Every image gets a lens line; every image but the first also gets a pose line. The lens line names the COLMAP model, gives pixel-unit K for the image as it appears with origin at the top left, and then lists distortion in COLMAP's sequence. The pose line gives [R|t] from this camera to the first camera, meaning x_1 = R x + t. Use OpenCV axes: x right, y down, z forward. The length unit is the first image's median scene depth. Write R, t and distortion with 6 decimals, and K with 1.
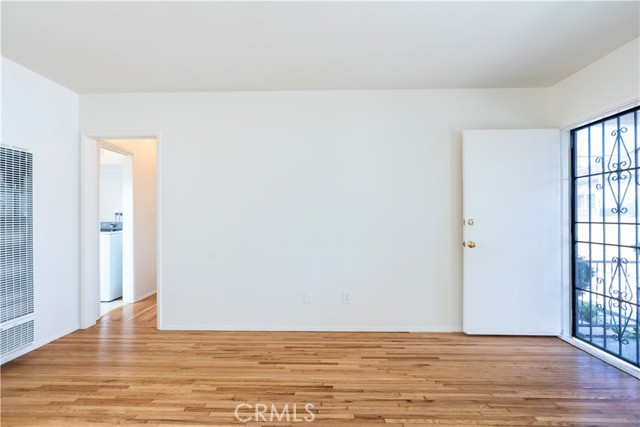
lens RADIAL K [[307.5, 0, 315.4], [0, 307.5, 212.2], [0, 0, 1]] dist [-0.009418, 0.002313]
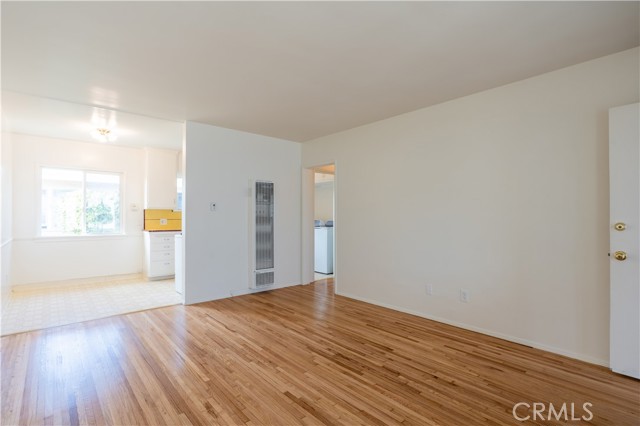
lens RADIAL K [[307.5, 0, 313.8], [0, 307.5, 215.6], [0, 0, 1]] dist [-0.009418, 0.002313]
pose [[0.672852, 0.001880, -0.739775, 0.602495], [0.003398, 0.999978, 0.005631, -0.002914], [0.739770, -0.006302, 0.672831, -0.083365]]
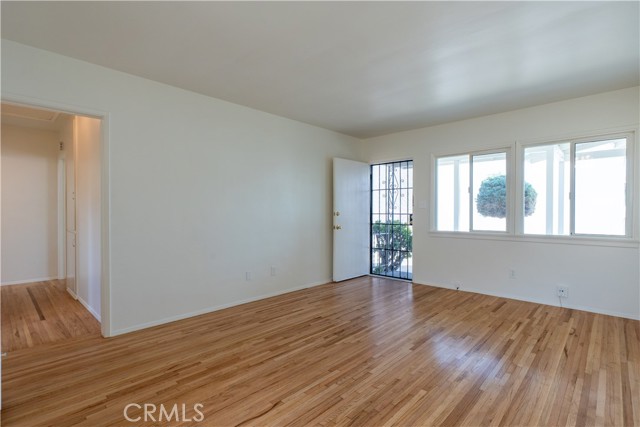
lens RADIAL K [[314.7, 0, 312.2], [0, 314.7, 215.1], [0, 0, 1]] dist [-0.006619, 0.001250]
pose [[0.675537, -0.007786, 0.737285, -0.906295], [-0.010363, 0.999745, 0.020053, 0.005633], [-0.737253, -0.021187, 0.675285, -0.048834]]
